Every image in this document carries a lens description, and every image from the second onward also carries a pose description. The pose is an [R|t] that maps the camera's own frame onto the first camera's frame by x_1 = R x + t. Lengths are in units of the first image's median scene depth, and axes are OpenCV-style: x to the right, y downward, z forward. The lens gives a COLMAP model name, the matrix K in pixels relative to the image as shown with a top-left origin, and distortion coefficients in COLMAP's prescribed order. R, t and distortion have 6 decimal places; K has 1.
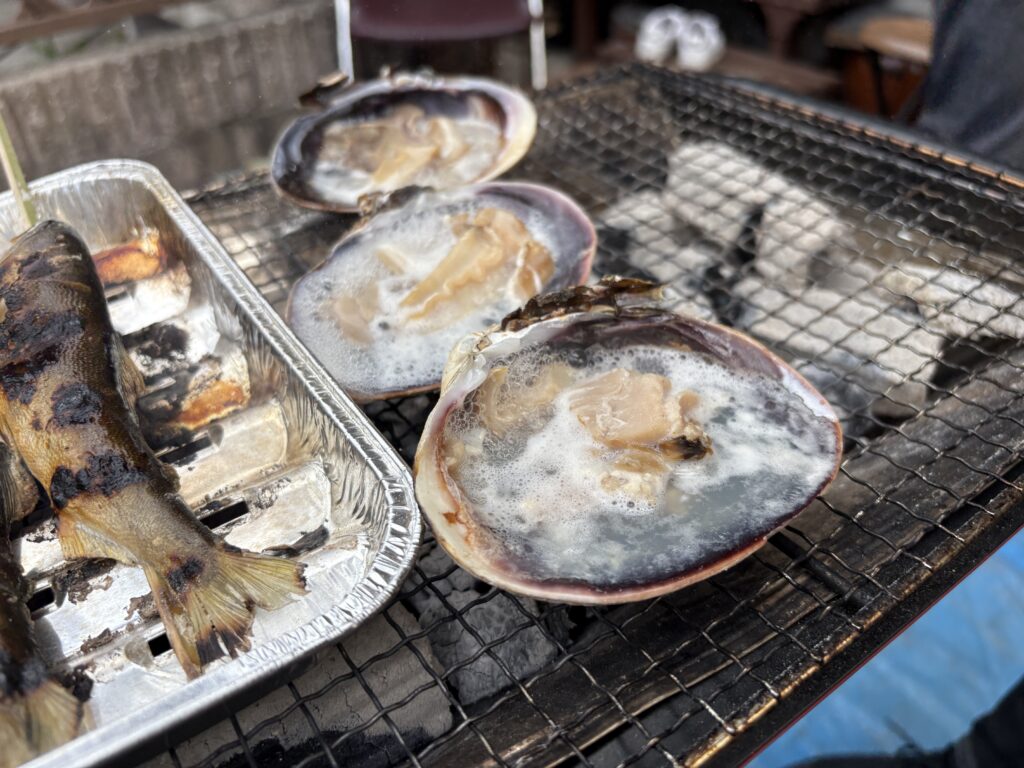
lens RADIAL K [[757.9, 0, 512.0], [0, 757.9, 384.0], [0, 0, 1]] dist [0.010870, -0.002834]
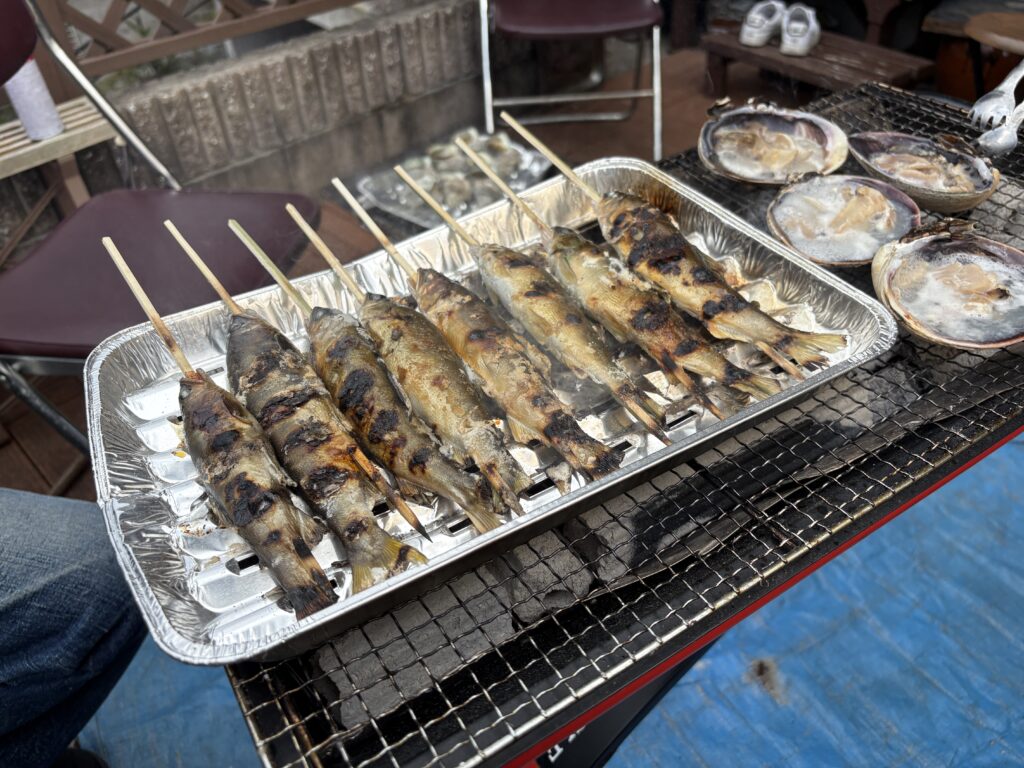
lens RADIAL K [[735.0, 0, 512.0], [0, 735.0, 384.0], [0, 0, 1]] dist [0.002639, -0.004050]
pose [[0.997558, 0.017873, -0.067510, -0.903755], [-0.015165, 0.999068, 0.040415, 0.243987], [0.068170, -0.039292, 0.996900, -1.085943]]
